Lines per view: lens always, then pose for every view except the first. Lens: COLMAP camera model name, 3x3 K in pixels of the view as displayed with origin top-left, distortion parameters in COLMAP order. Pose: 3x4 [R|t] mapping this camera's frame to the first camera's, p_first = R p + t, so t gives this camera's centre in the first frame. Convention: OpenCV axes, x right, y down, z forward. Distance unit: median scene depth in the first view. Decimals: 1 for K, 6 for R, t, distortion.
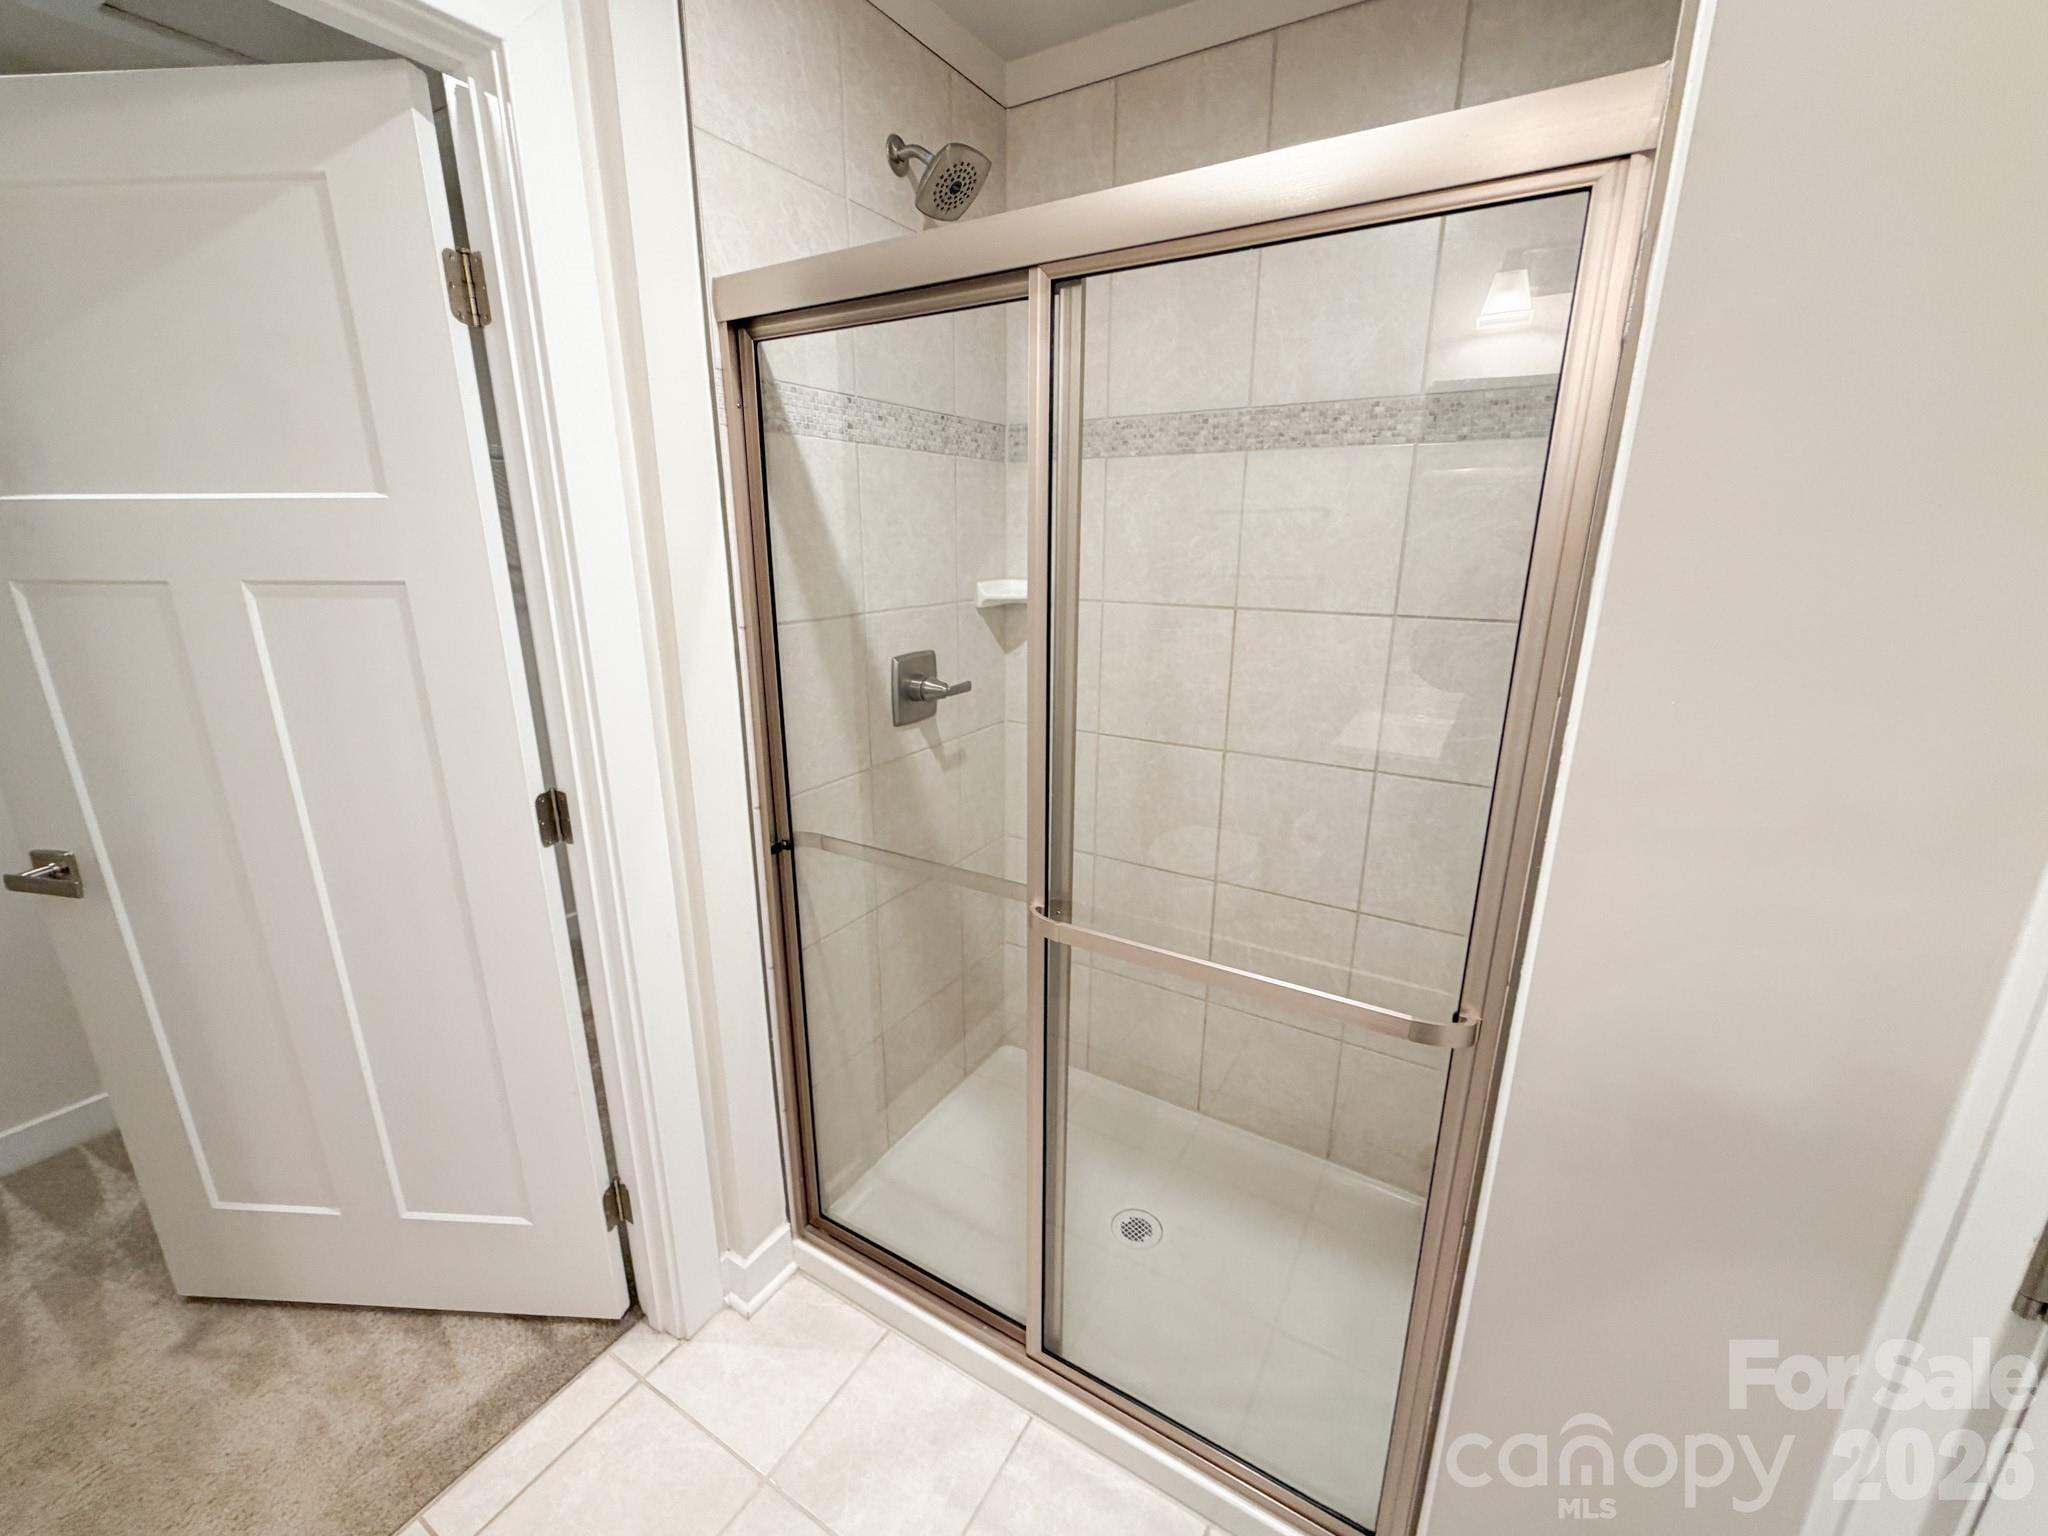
lens RADIAL K [[827.0, 0, 1019.1], [0, 827.0, 772.7], [0, 0, 1]] dist [-0.000811, -0.000297]
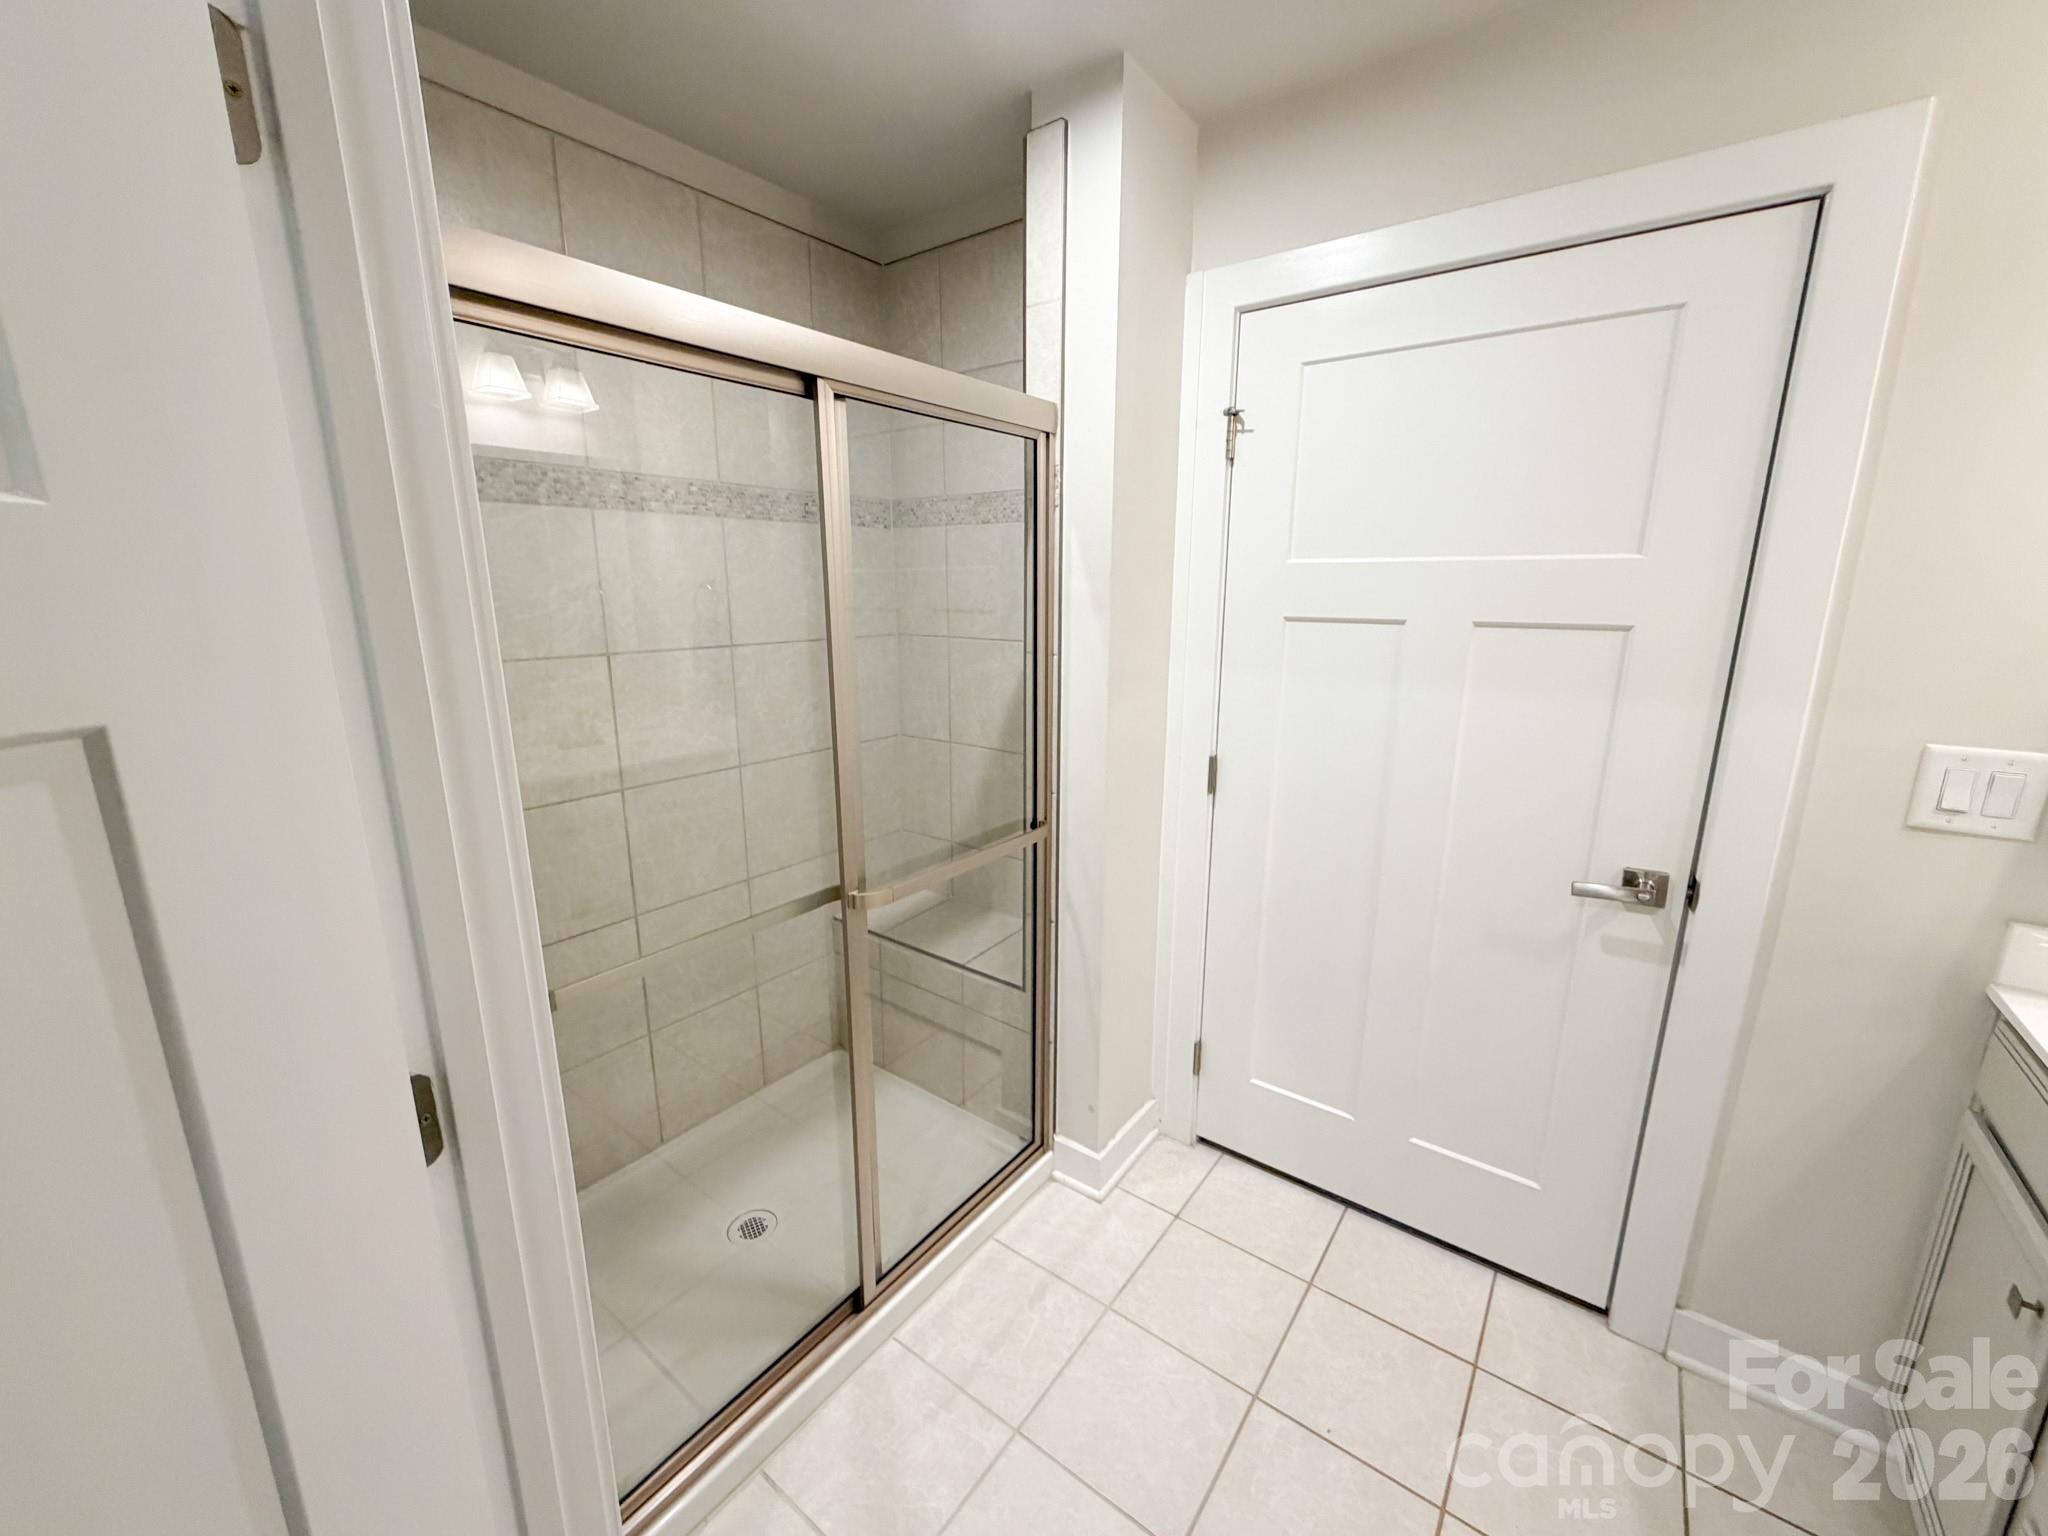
lens RADIAL K [[827.0, 0, 1020.7], [0, 827.0, 765.8], [0, 0, 1]] dist [-0.000811, -0.000297]
pose [[0.095203, -0.224678, 0.969771, -0.777952], [0.267625, 0.944106, 0.192459, -0.133254], [-0.958808, 0.241212, 0.150011, 0.391055]]
